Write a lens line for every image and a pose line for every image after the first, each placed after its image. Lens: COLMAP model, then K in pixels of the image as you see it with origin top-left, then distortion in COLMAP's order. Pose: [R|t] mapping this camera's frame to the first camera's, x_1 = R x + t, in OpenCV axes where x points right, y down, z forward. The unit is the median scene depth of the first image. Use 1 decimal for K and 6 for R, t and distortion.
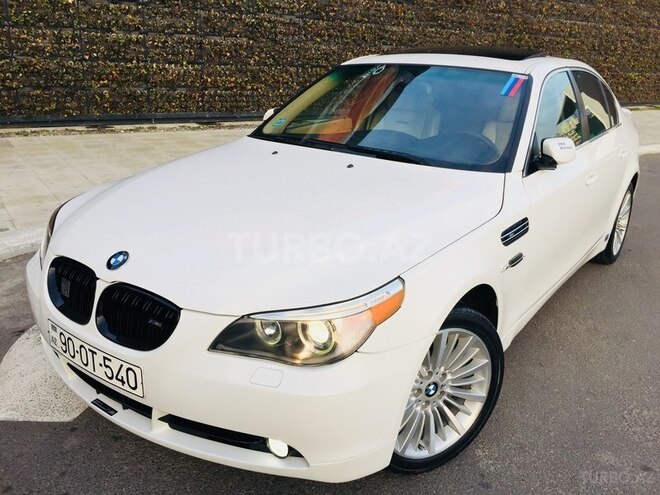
lens RADIAL K [[564.5, 0, 327.4], [0, 564.5, 250.9], [0, 0, 1]] dist [0.081523, -0.100191]
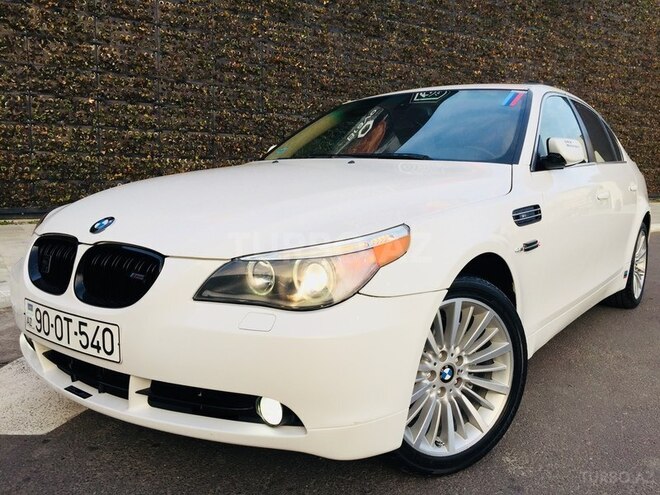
lens RADIAL K [[564.5, 0, 327.7], [0, 564.5, 252.1], [0, 0, 1]] dist [0.081523, -0.100191]
pose [[0.999708, -0.018224, -0.015839, 0.013943], [0.014775, 0.980557, -0.195677, 0.216322], [0.019097, 0.195385, 0.980541, 0.084449]]
